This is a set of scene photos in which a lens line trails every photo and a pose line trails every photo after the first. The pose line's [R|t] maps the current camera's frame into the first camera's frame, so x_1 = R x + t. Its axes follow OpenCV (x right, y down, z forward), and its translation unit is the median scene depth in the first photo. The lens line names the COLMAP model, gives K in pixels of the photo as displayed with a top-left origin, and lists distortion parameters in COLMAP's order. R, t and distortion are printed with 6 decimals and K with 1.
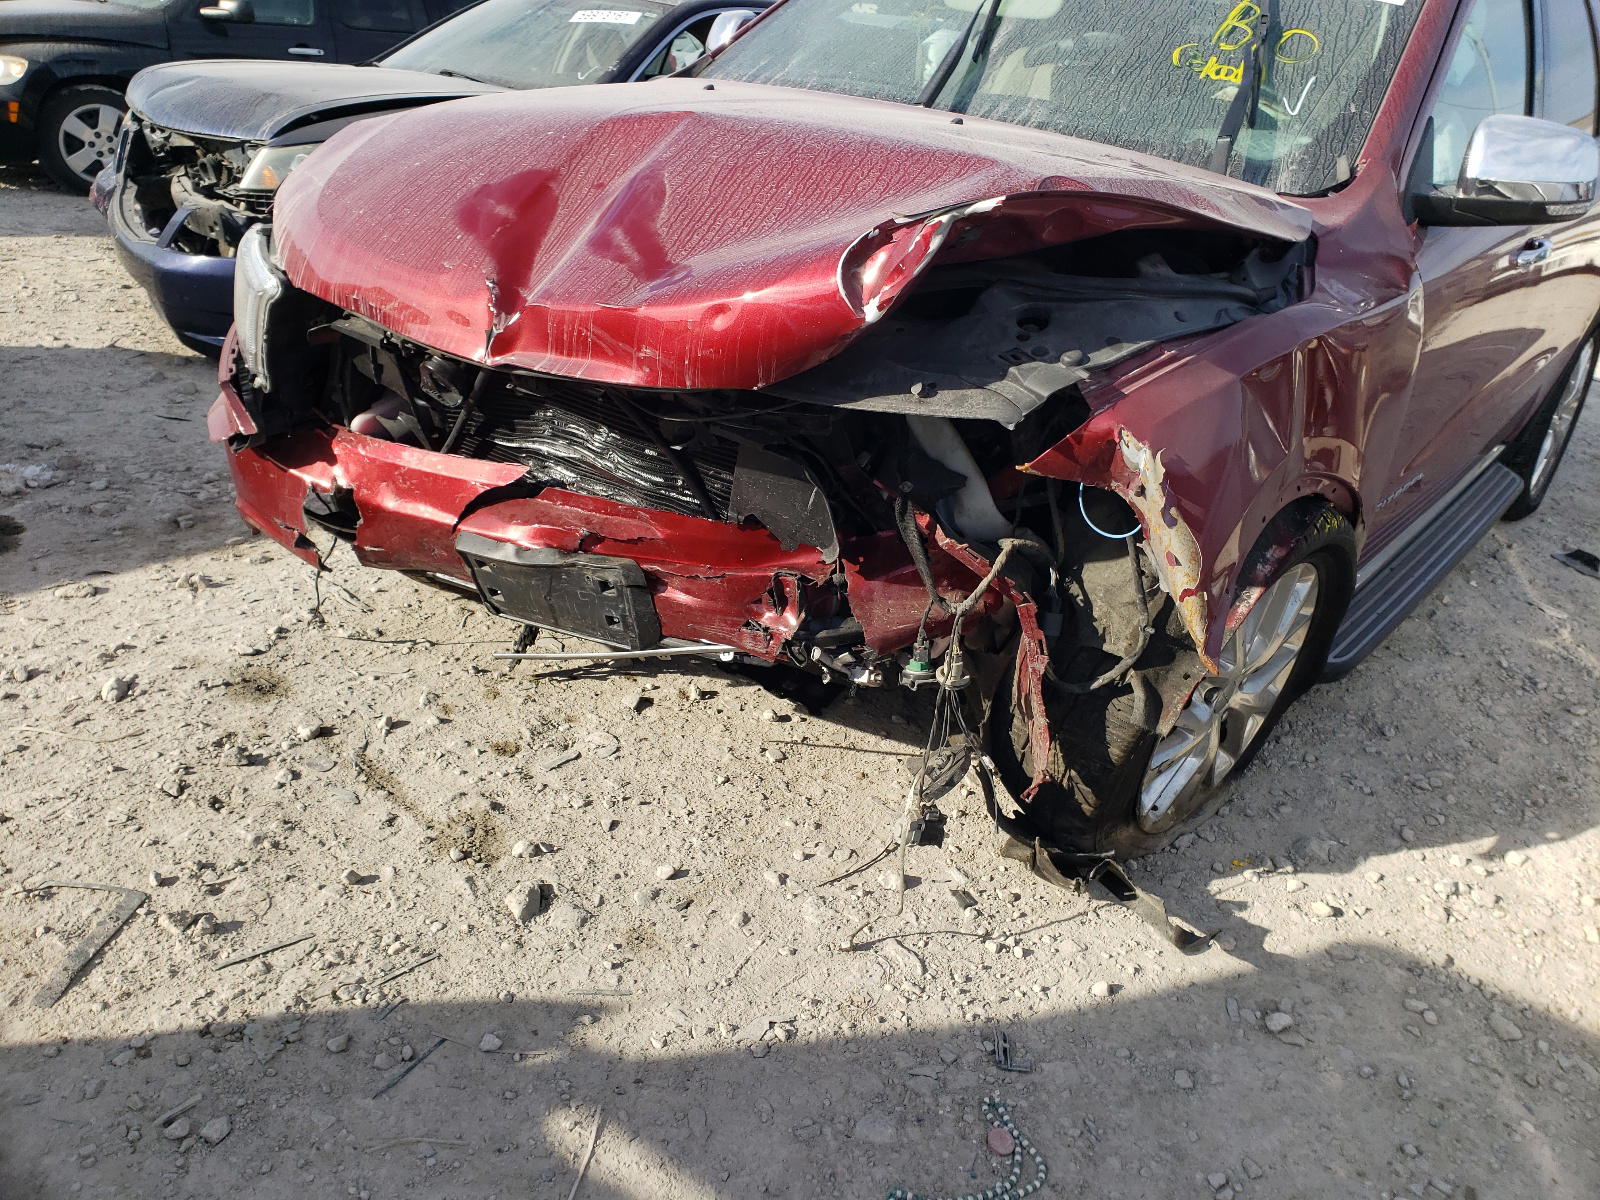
lens RADIAL K [[1192.2, 0, 801.1], [0, 1192.2, 546.7], [0, 0, 1]] dist [0.041783, -0.040267]
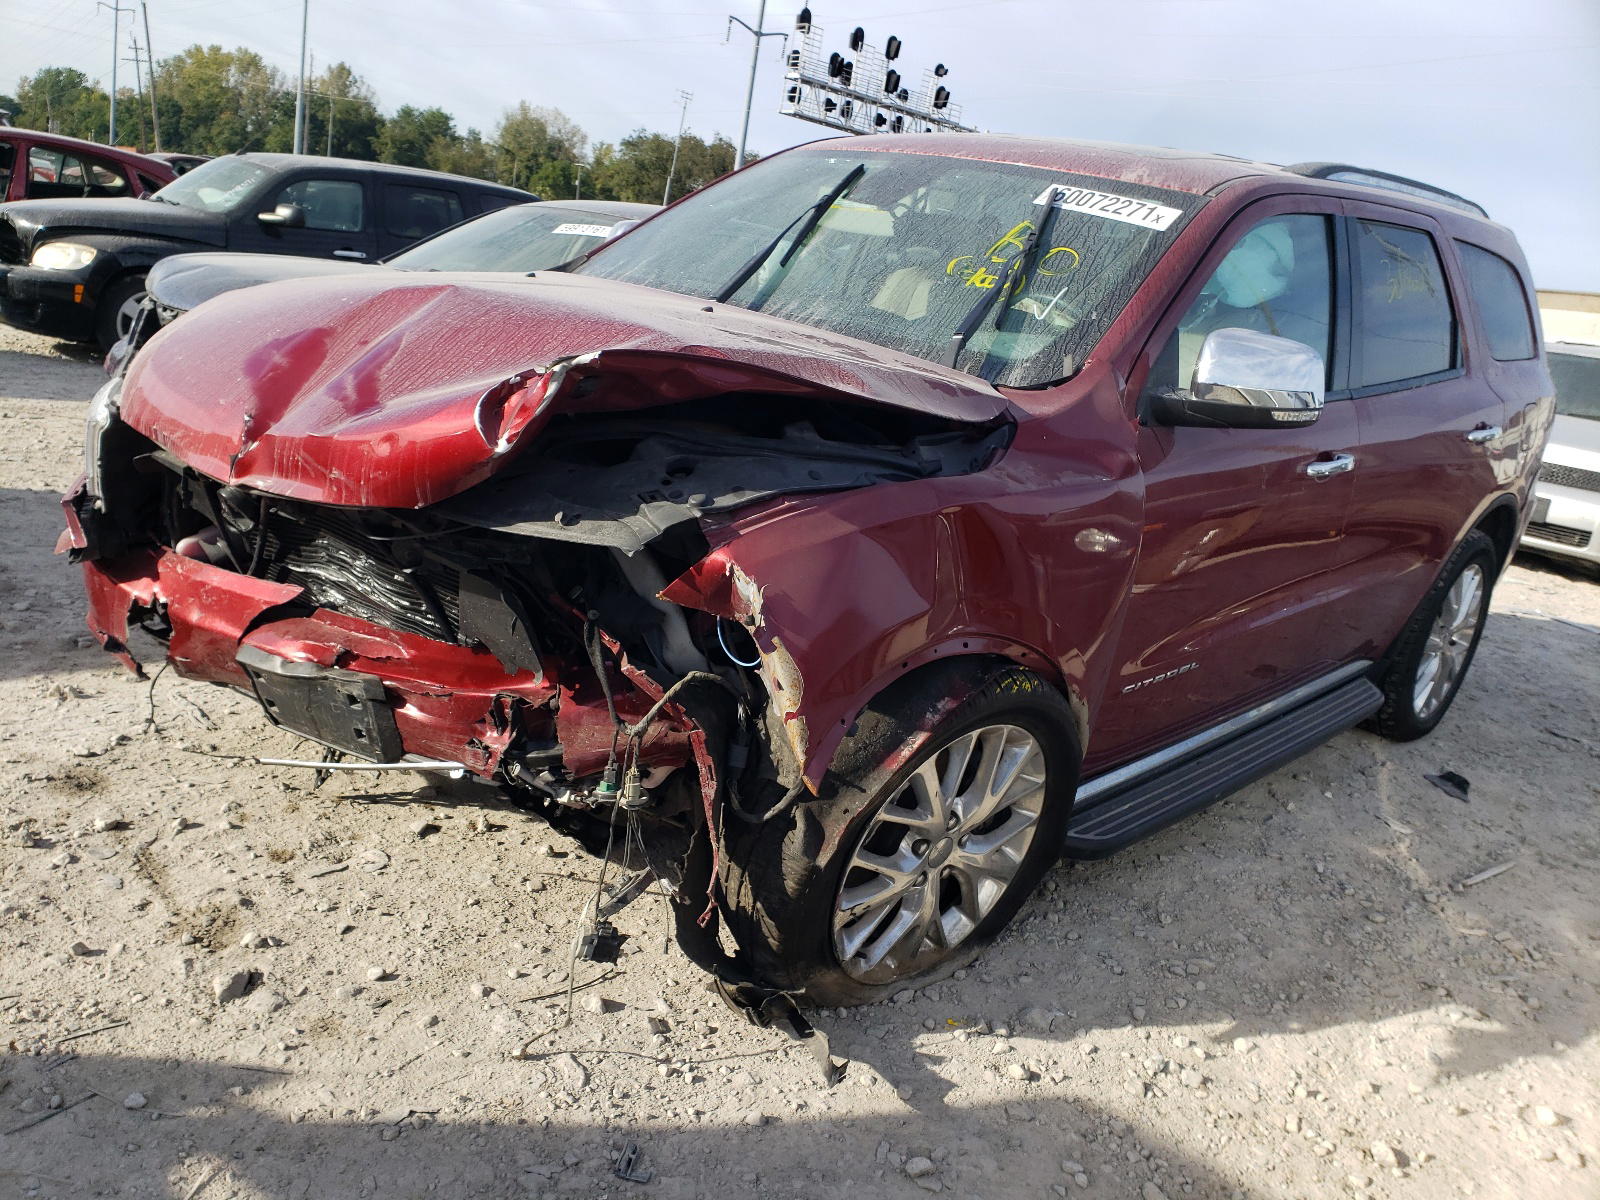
lens RADIAL K [[1216.1, 0, 800.0], [0, 1216.1, 600.0], [0, 0, 1]] dist [-0.008920, 0.054458]
pose [[0.994897, 0.061425, -0.080038, 0.318149], [-0.071820, 0.988342, -0.134249, 0.062076], [0.070859, 0.139312, 0.987710, -0.080081]]
